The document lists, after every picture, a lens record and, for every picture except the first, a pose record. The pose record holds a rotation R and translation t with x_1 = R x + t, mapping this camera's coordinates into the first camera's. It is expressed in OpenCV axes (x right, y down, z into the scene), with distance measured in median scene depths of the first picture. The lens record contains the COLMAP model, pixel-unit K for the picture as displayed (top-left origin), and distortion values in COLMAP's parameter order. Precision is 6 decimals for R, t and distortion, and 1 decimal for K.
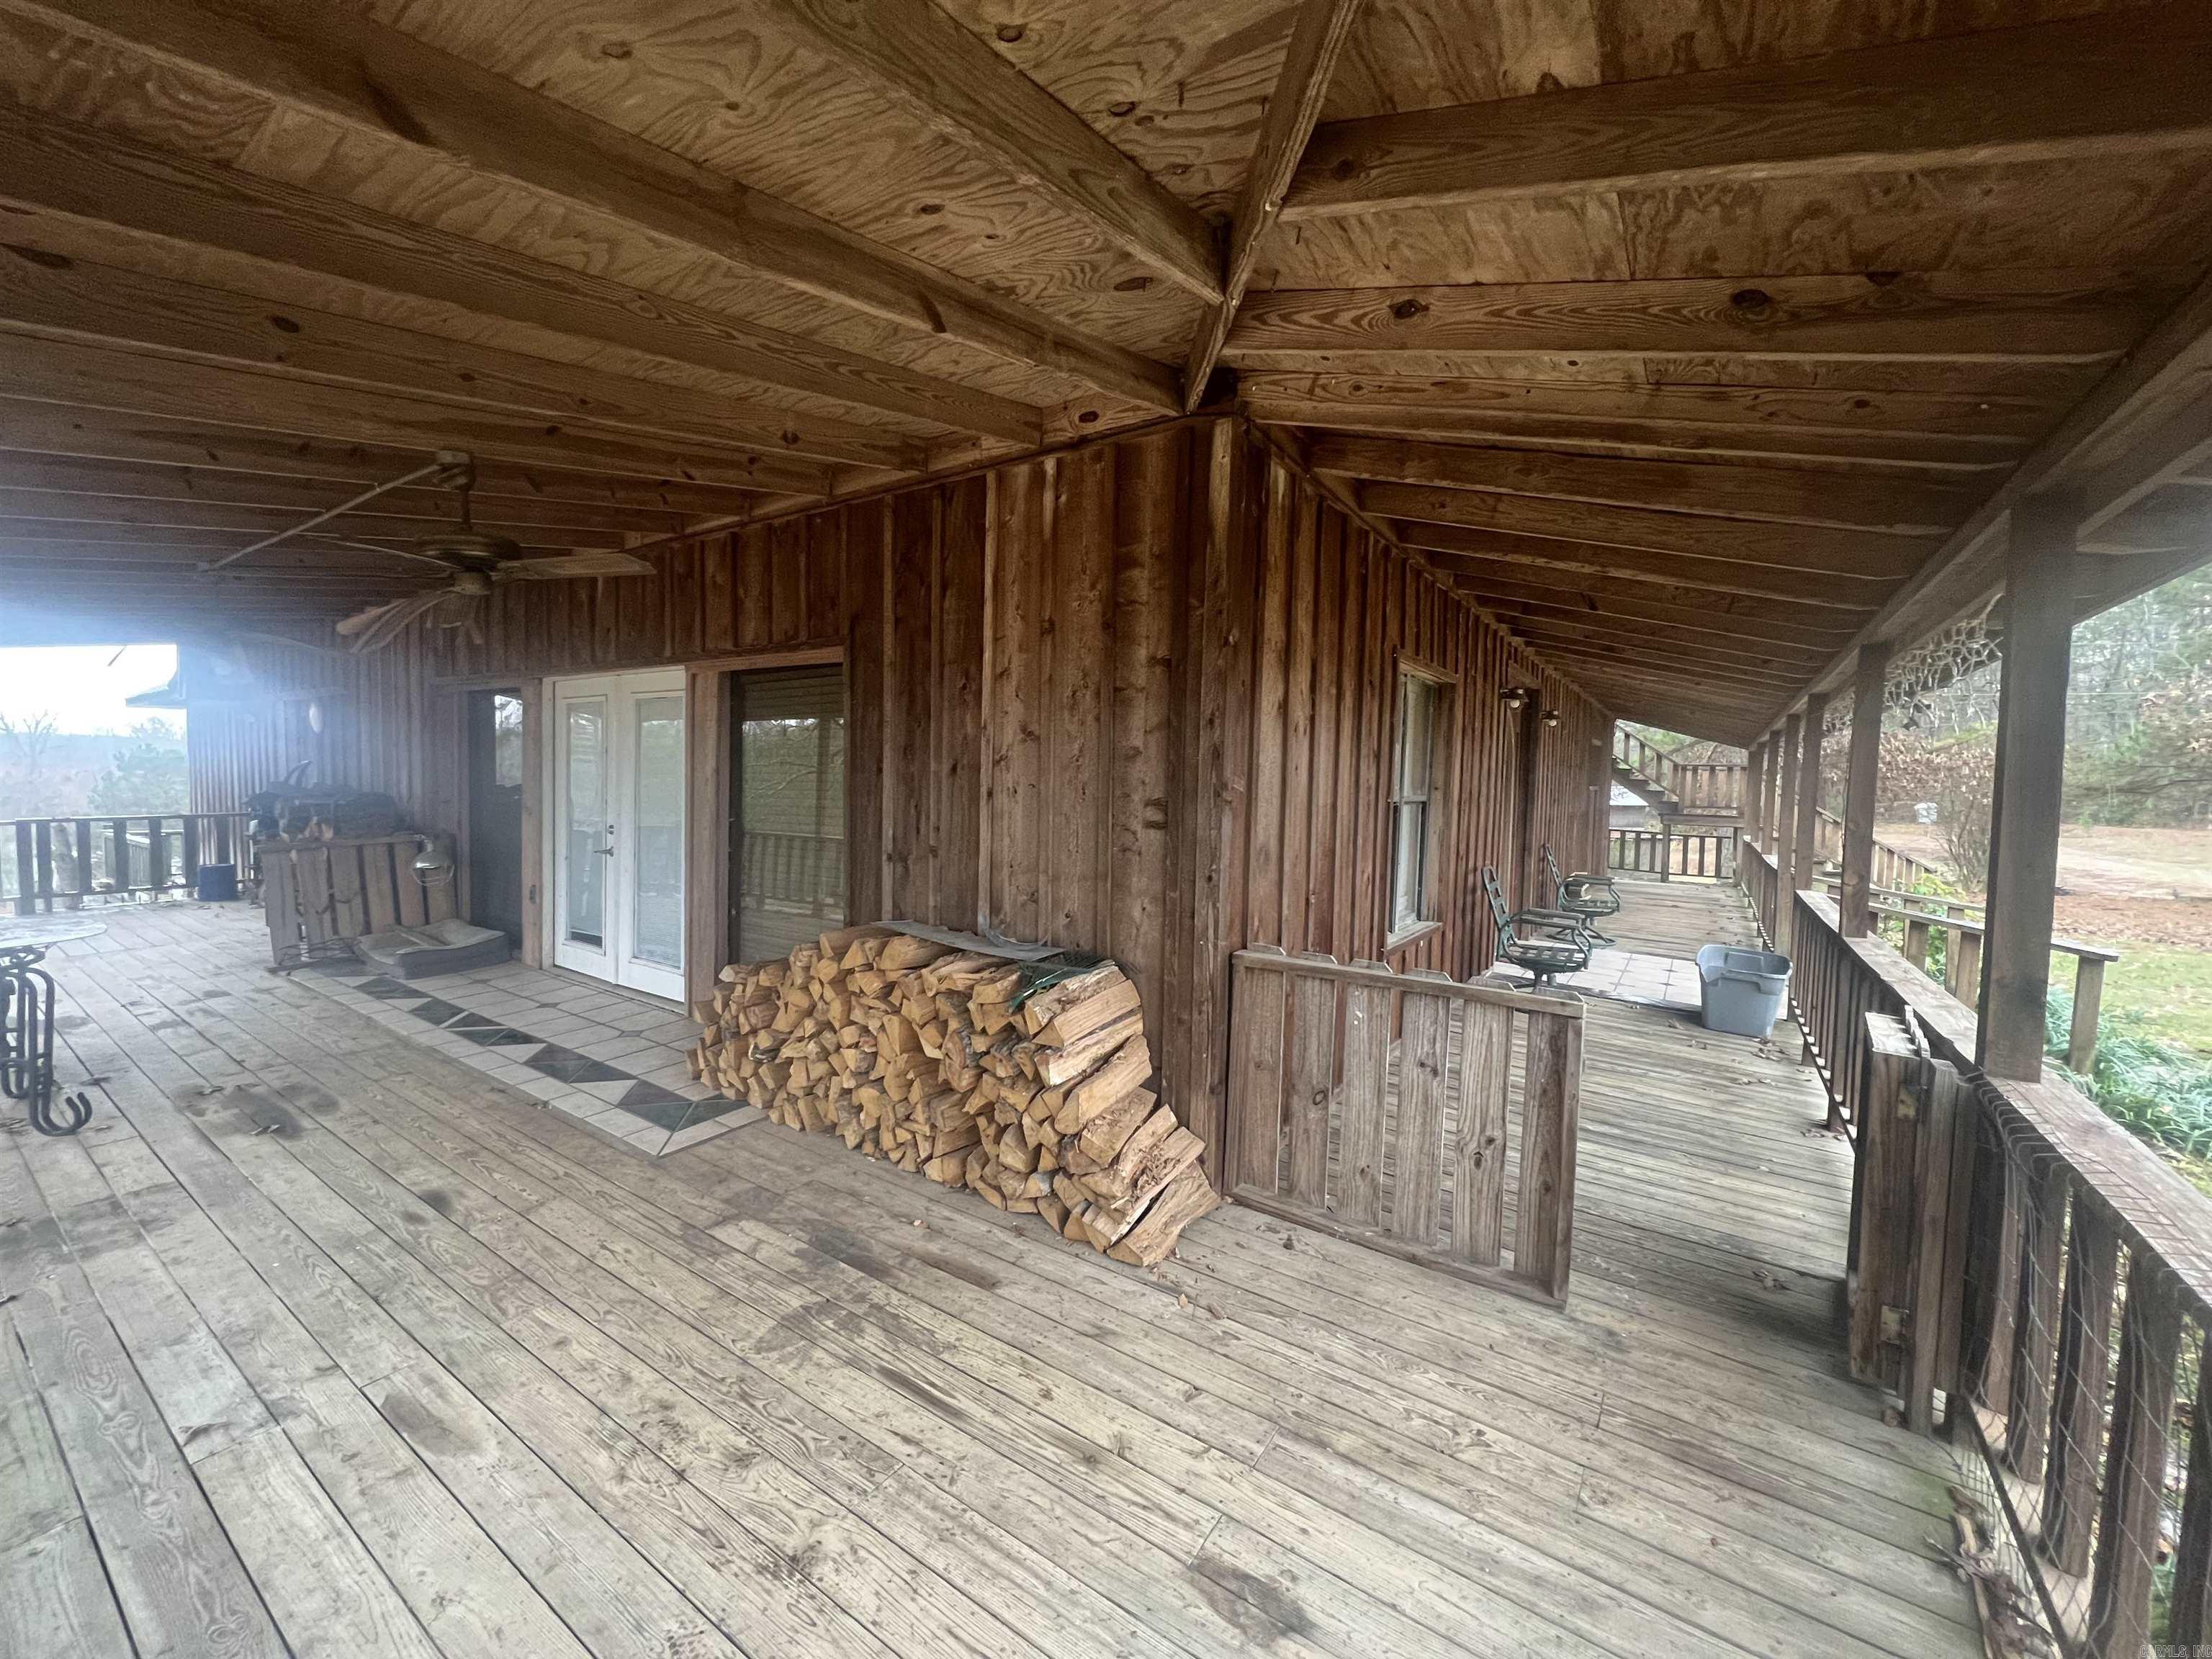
lens RADIAL K [[886.0, 0, 1100.8], [0, 886.0, 825.9], [0, 0, 1]] dist [0.000818, 0.000132]
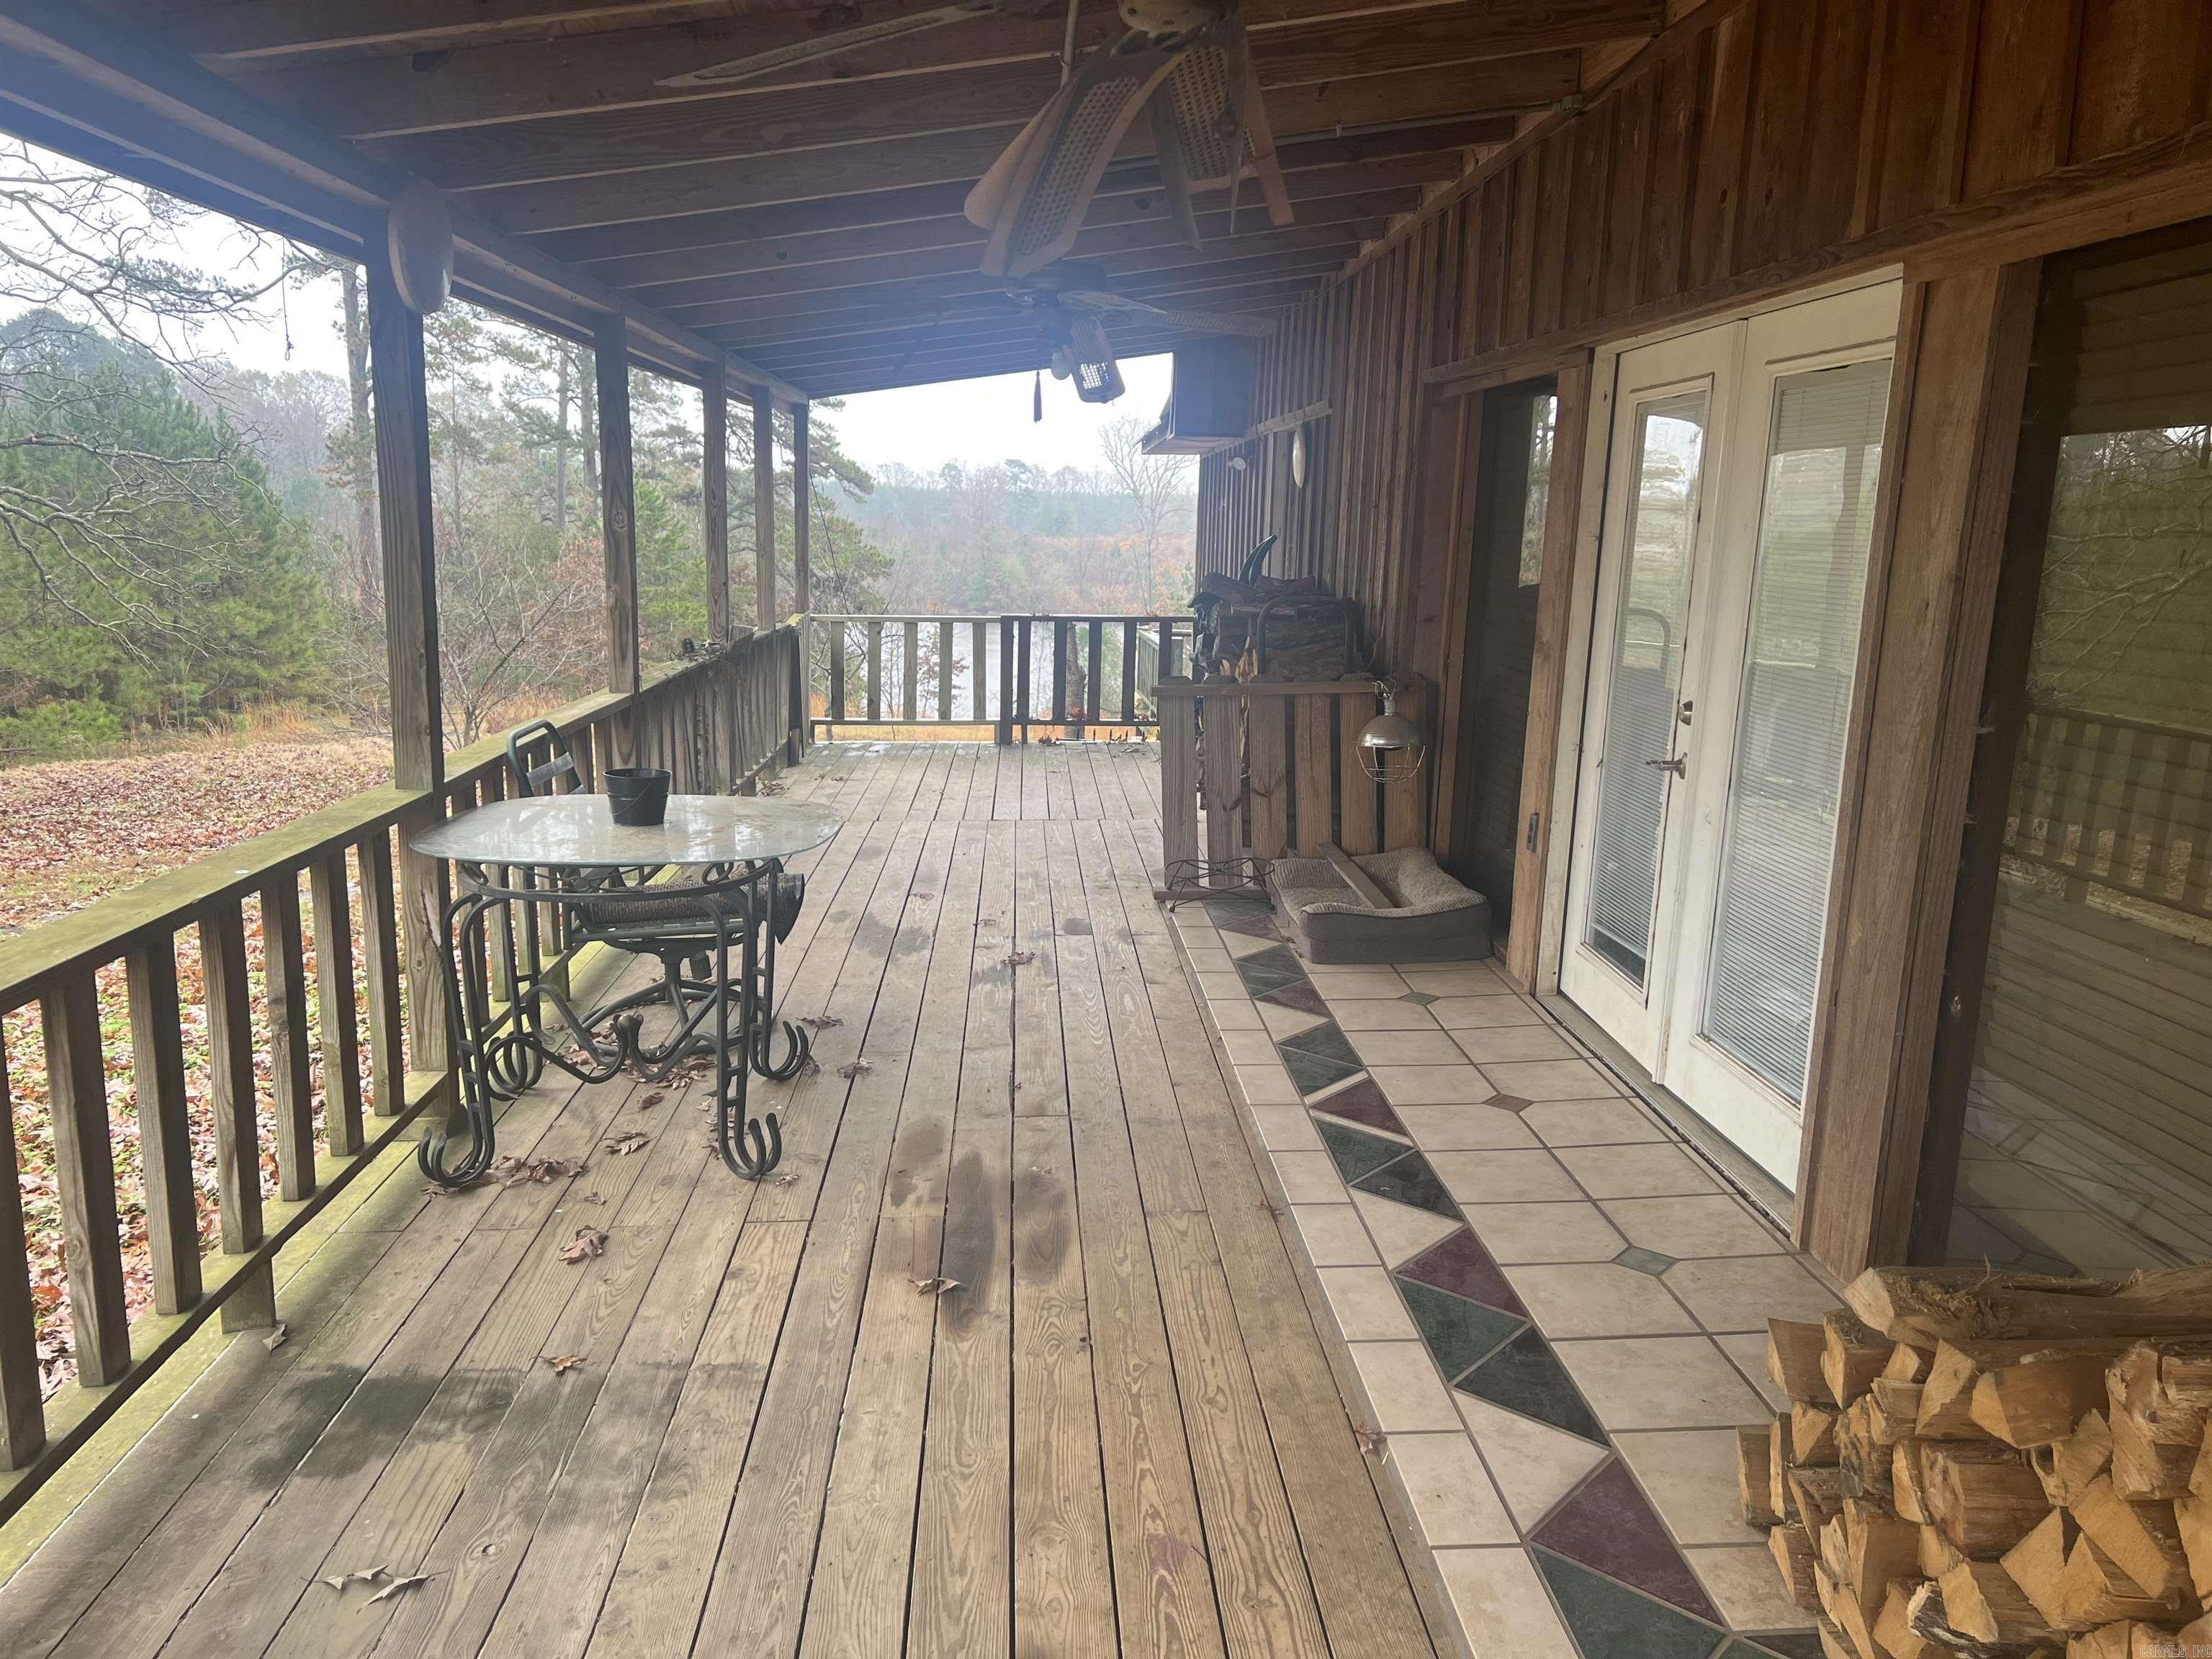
lens RADIAL K [[1641.8, 0, 1103.0], [0, 1641.8, 820.2], [0, 0, 1]] dist [0.030278, -0.029970]
pose [[0.609832, 0.138261, -0.780377, -0.137519], [-0.056630, 0.989750, 0.131103, -0.036257], [0.790505, -0.035758, 0.611411, 0.375584]]
